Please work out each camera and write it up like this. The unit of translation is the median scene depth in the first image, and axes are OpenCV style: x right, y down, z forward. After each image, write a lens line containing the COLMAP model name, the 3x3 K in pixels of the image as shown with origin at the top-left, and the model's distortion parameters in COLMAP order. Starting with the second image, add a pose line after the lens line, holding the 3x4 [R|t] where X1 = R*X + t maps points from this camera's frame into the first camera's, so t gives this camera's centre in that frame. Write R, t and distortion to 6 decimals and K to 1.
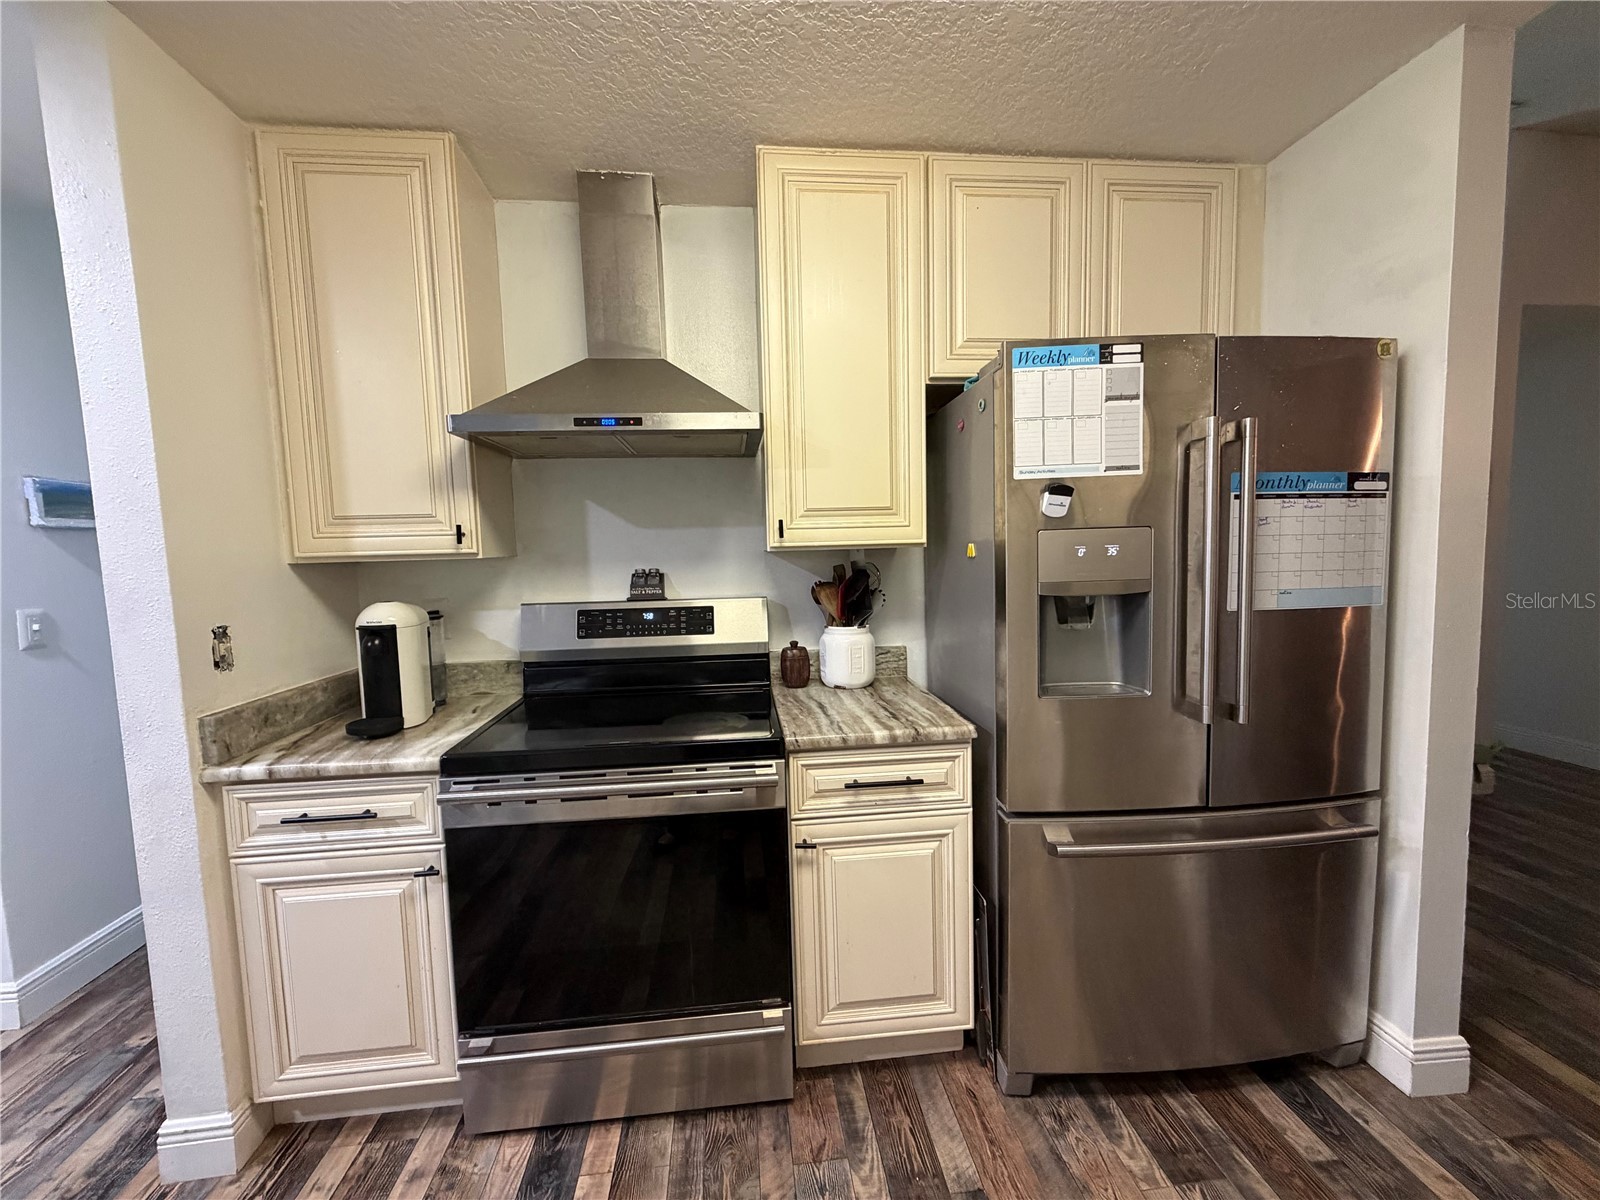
lens RADIAL K [[616.3, 0, 800.0], [0, 616.3, 600.0], [0, 0, 1]] dist [0.000207, 0.000006]
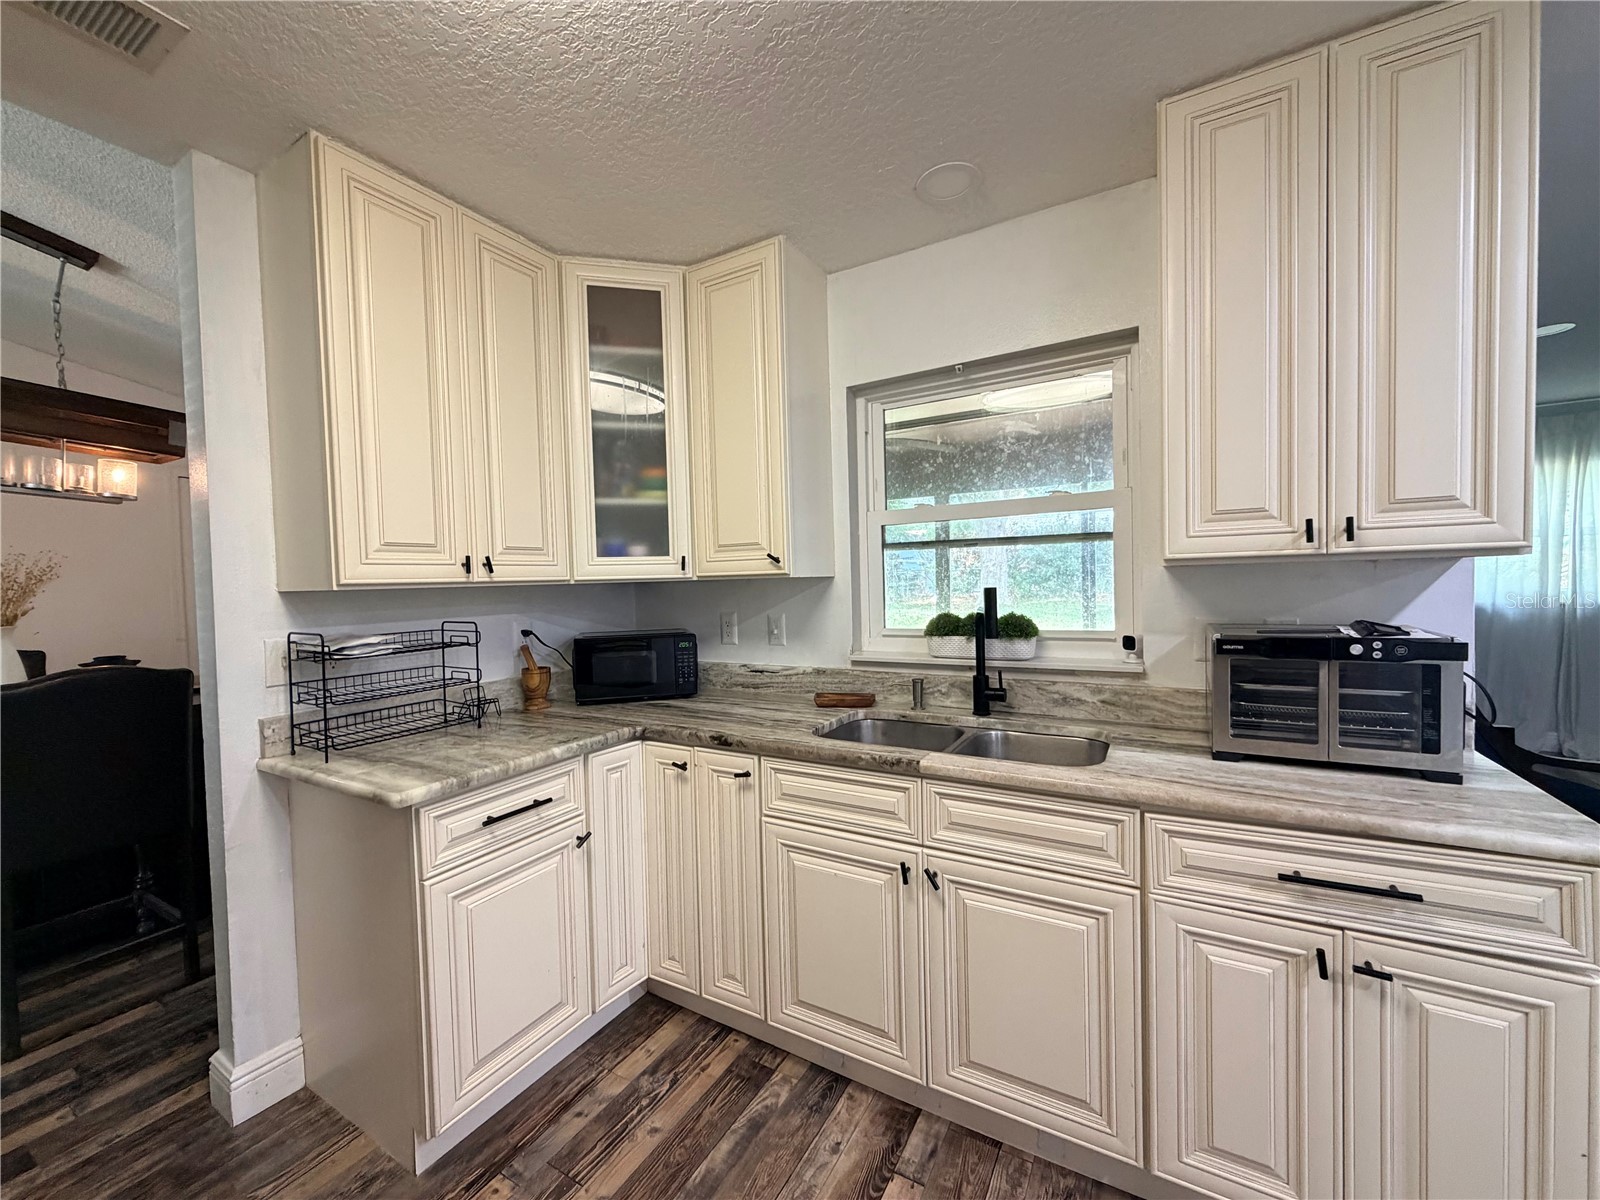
lens RADIAL K [[639.5, 0, 800.0], [0, 639.5, 600.0], [0, 0, 1]] dist [0.000133, -0.000010]
pose [[0.586447, -0.020587, 0.809726, -0.443114], [0.078893, 0.996376, -0.031807, 0.015473], [-0.806136, 0.082535, 0.585946, -0.041119]]
